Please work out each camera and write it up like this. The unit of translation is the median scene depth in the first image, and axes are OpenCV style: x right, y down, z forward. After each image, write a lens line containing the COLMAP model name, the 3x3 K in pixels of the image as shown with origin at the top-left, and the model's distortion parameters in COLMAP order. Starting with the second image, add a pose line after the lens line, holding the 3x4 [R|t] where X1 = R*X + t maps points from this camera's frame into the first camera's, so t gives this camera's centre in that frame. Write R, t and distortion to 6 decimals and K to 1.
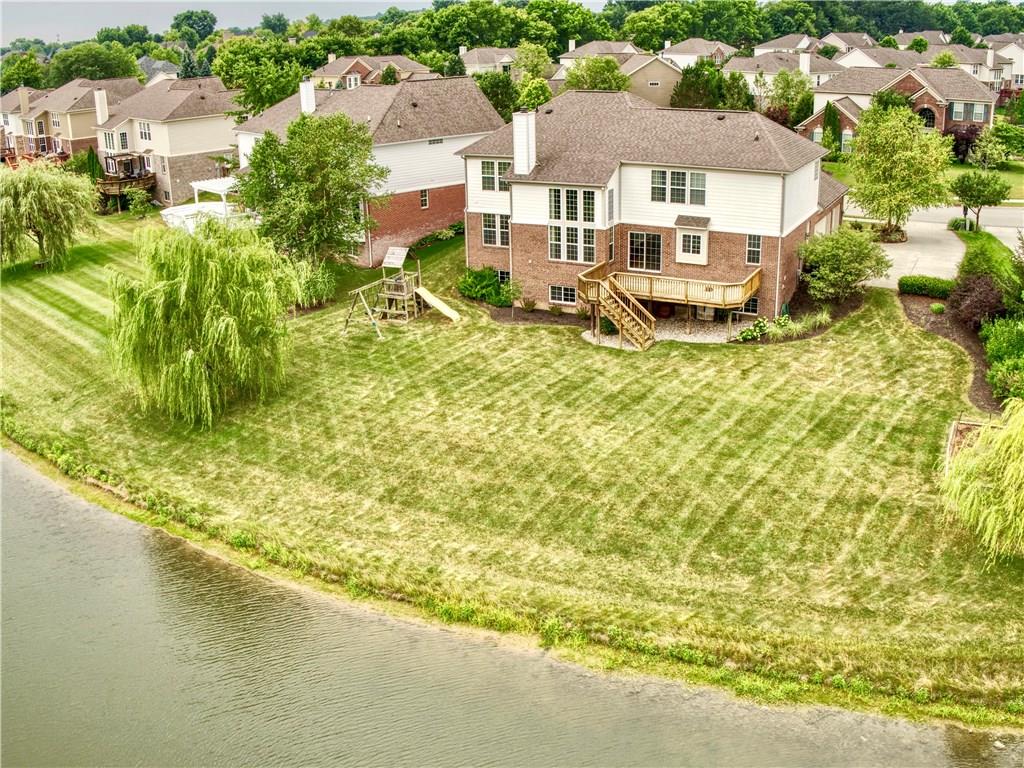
lens RADIAL K [[1055.4, 0, 513.2], [0, 1055.4, 362.9], [0, 0, 1]] dist [-0.214559, 0.094694]
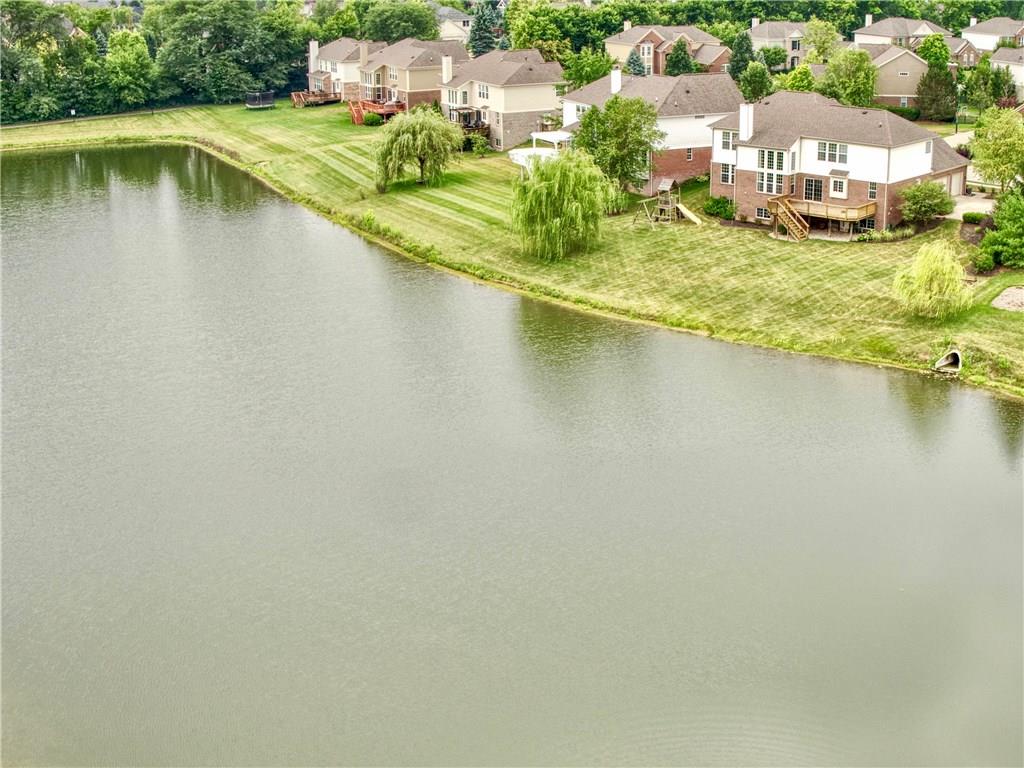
lens RADIAL K [[1528.5, 0, 512.0], [0, 1528.5, 384.0], [0, 0, 1]] dist [-0.191652, -0.041219]
pose [[0.972716, 0.082785, -0.216727, 0.201160], [-0.087588, 0.996077, -0.012634, 0.268109], [0.214830, 0.031272, 0.976151, -1.415707]]
